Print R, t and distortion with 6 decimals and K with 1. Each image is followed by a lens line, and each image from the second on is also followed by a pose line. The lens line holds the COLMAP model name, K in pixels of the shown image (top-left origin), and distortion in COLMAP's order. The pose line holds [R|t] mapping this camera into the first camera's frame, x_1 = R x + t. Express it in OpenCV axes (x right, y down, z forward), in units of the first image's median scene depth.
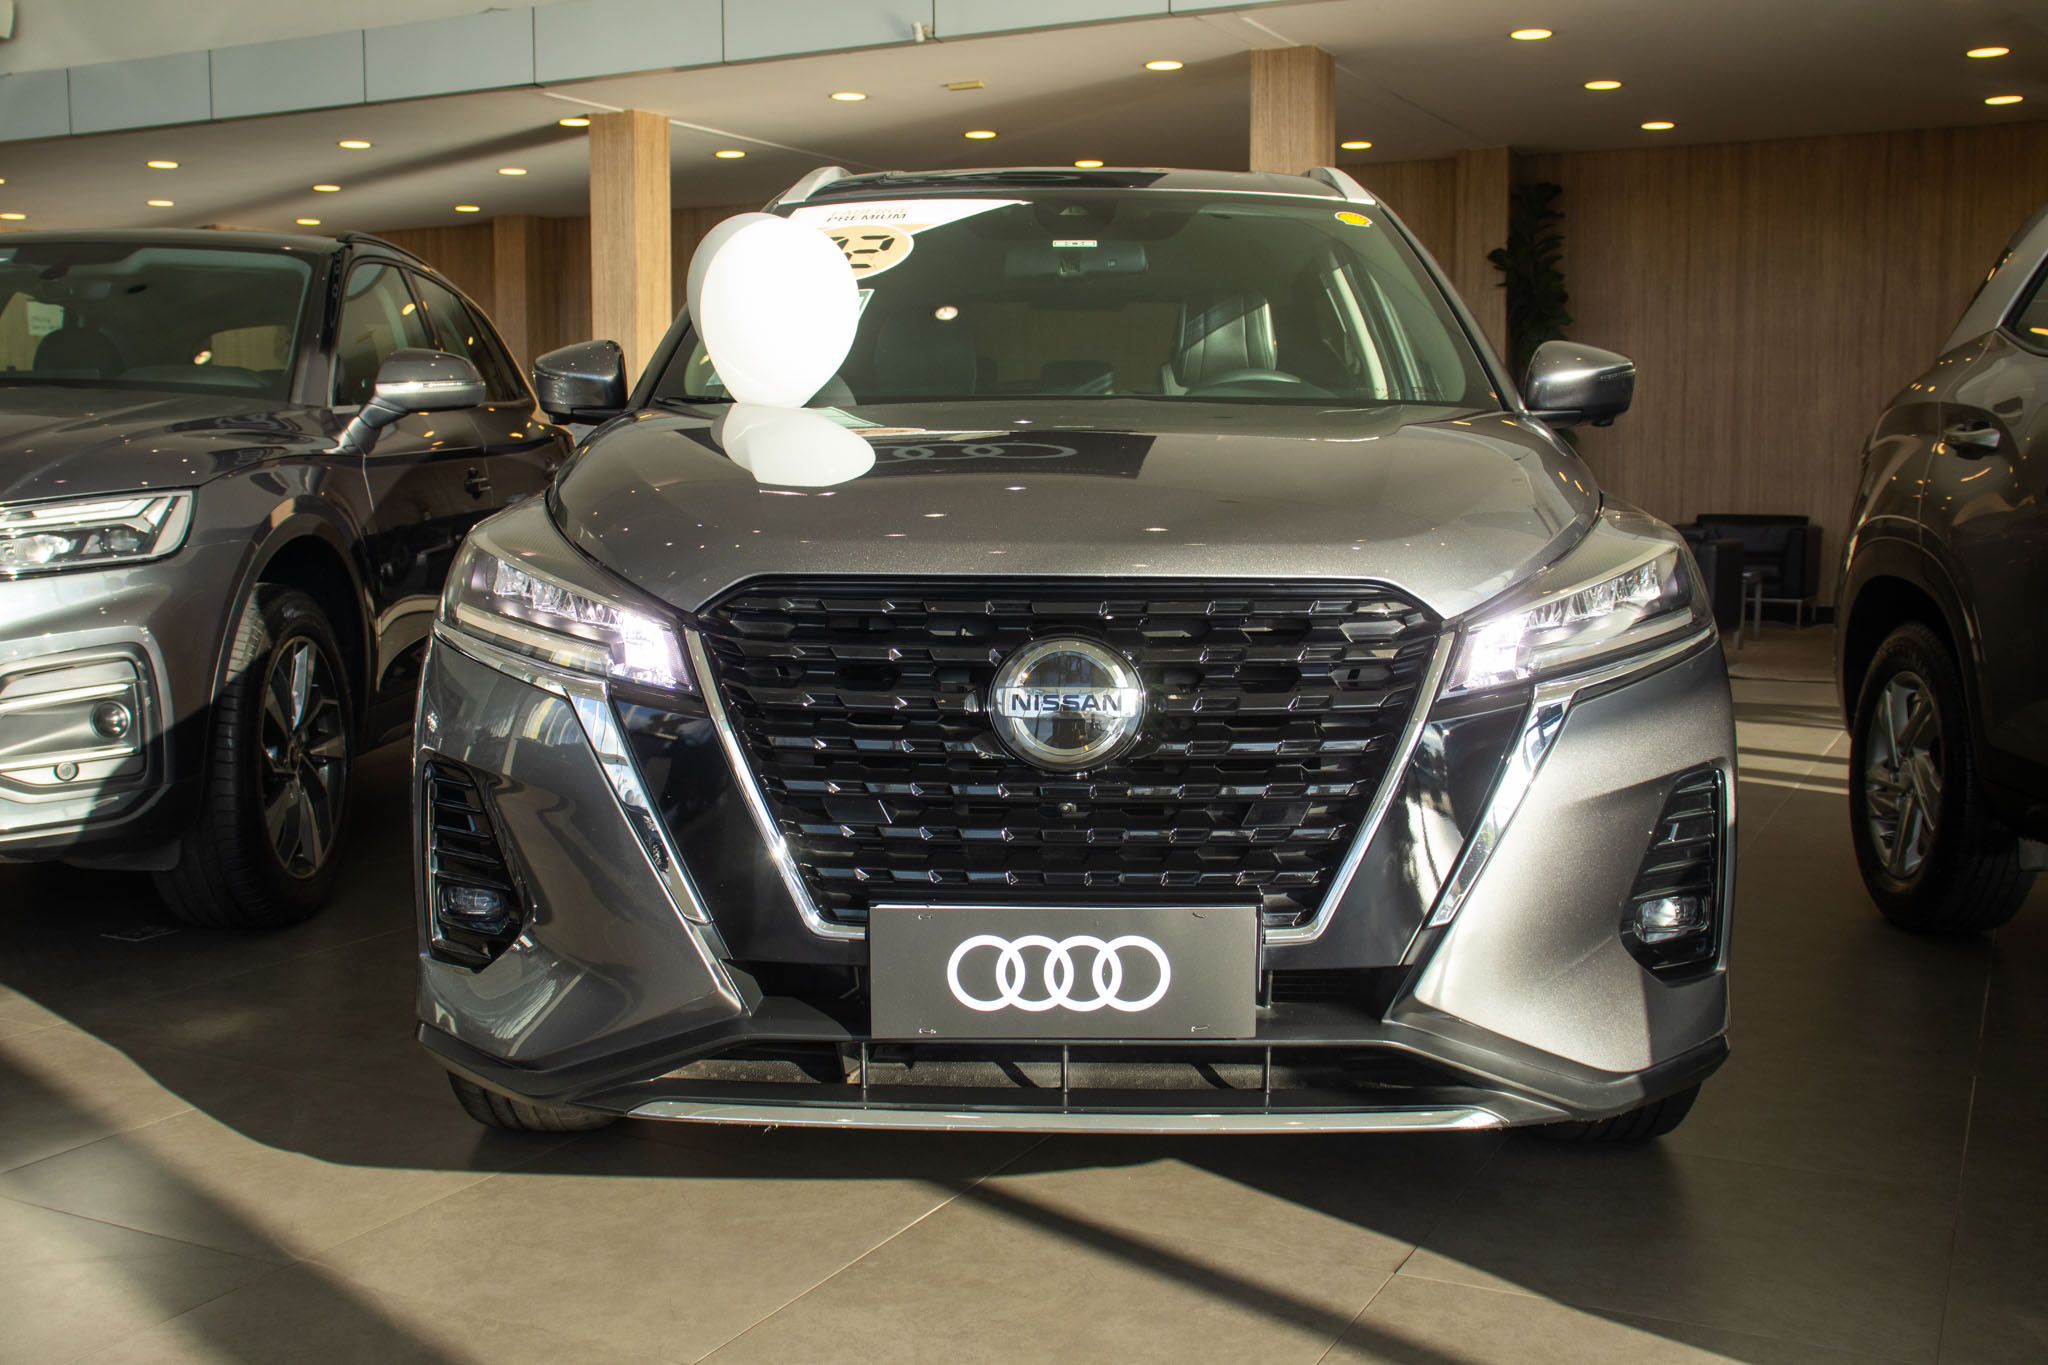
lens RADIAL K [[1963.9, 0, 1024.0], [0, 1963.9, 682.5], [0, 0, 1]] dist [-0.116351, 0.207906]
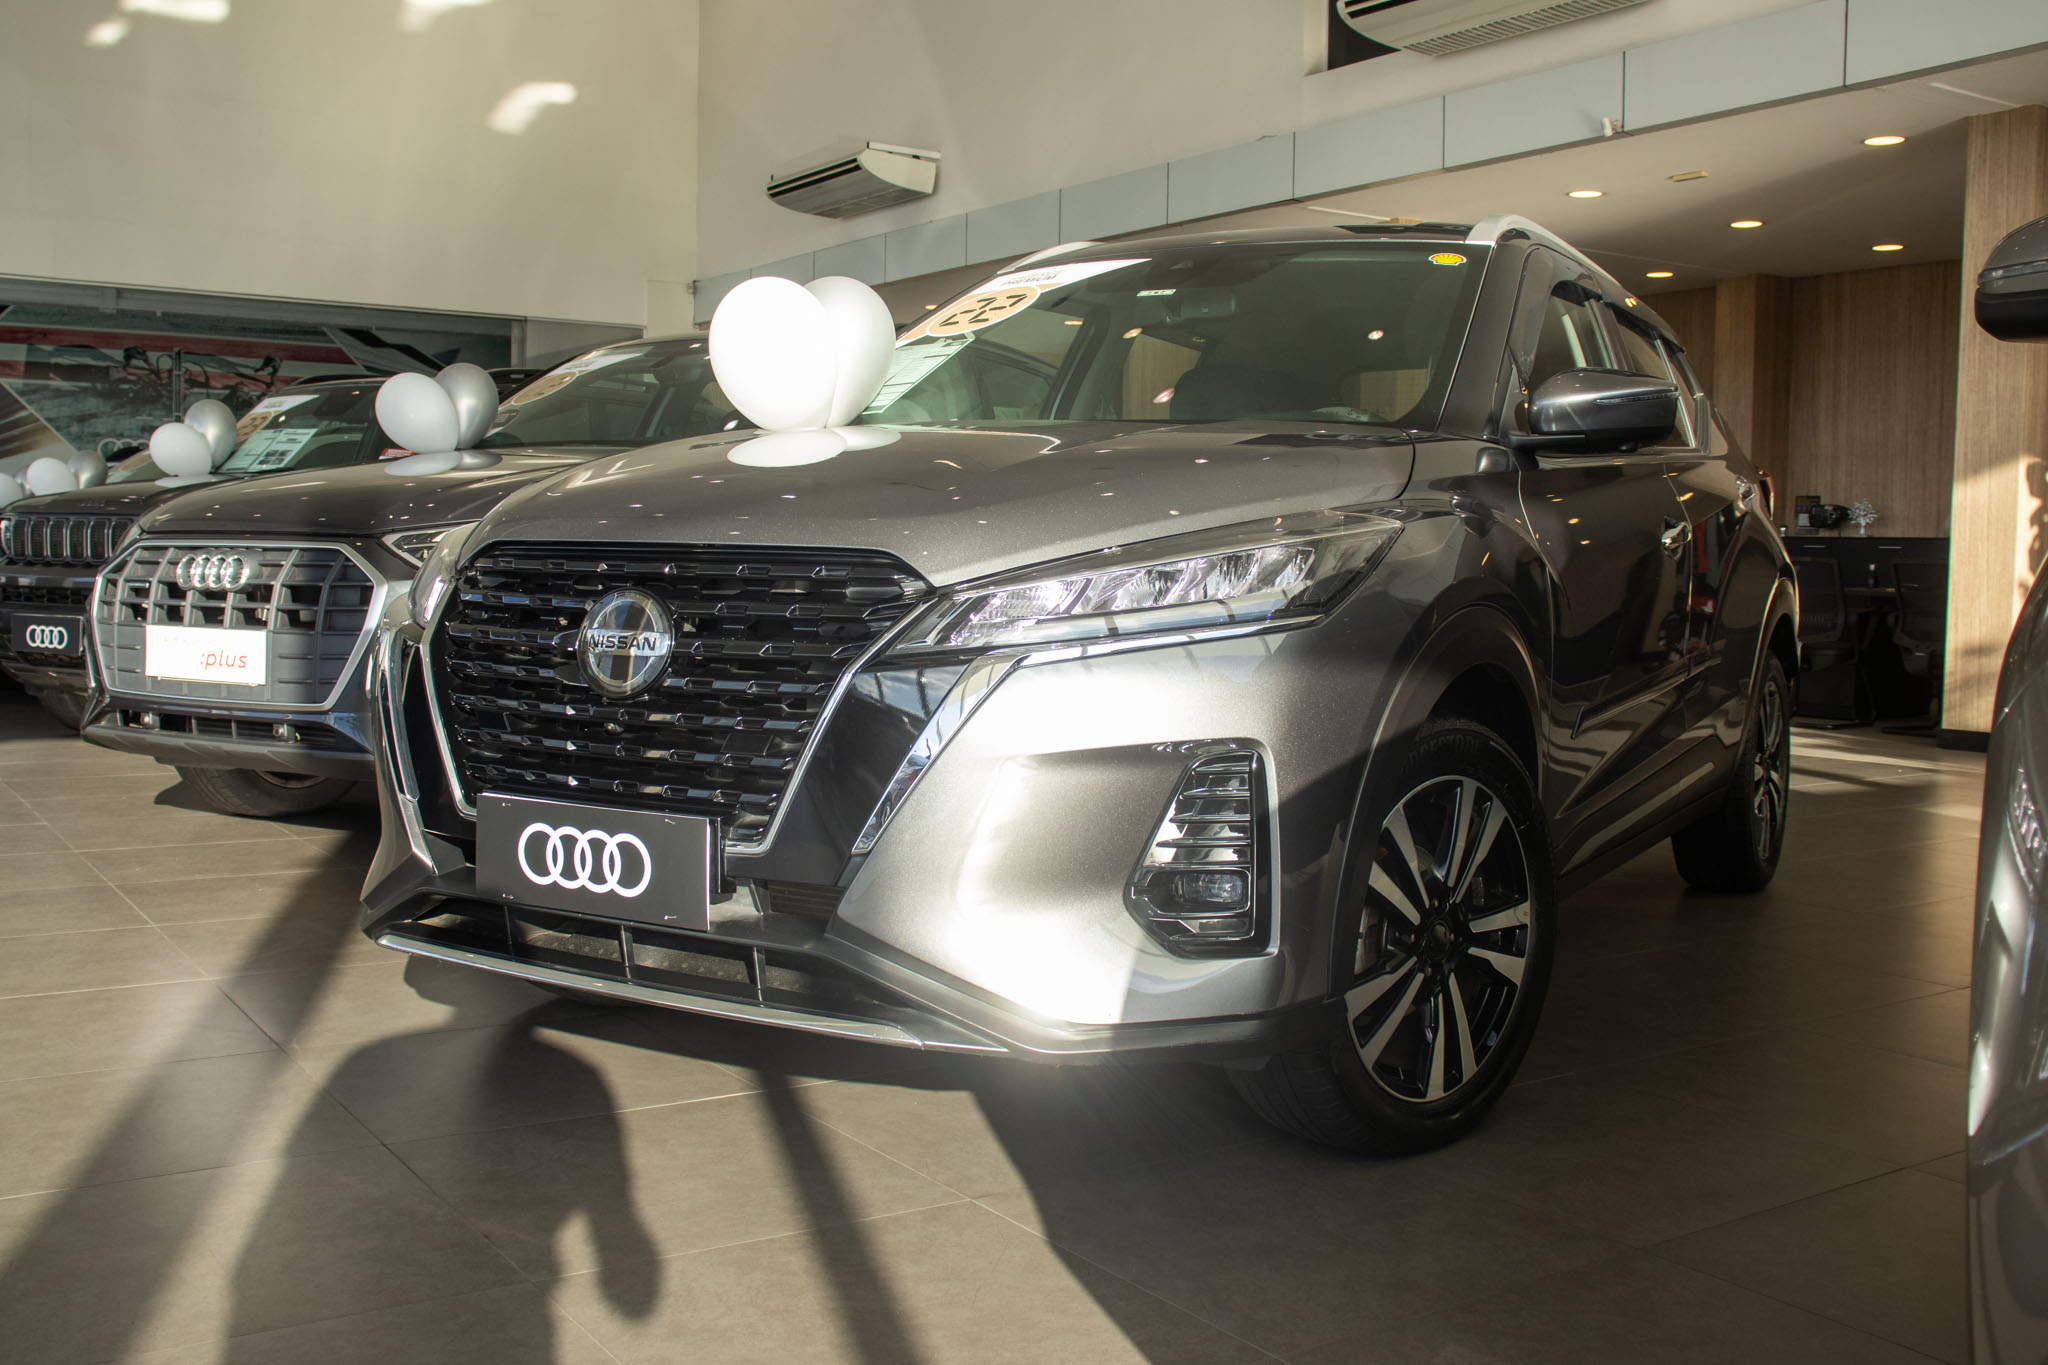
lens RADIAL K [[1795.5, 0, 1024.0], [0, 1795.5, 682.5], [0, 0, 1]] dist [-0.068991, 0.094442]
pose [[0.891454, 0.051070, -0.450224, 0.746188], [-0.067995, 0.997454, -0.021489, 0.042075], [0.447980, 0.049770, 0.892657, 0.114425]]
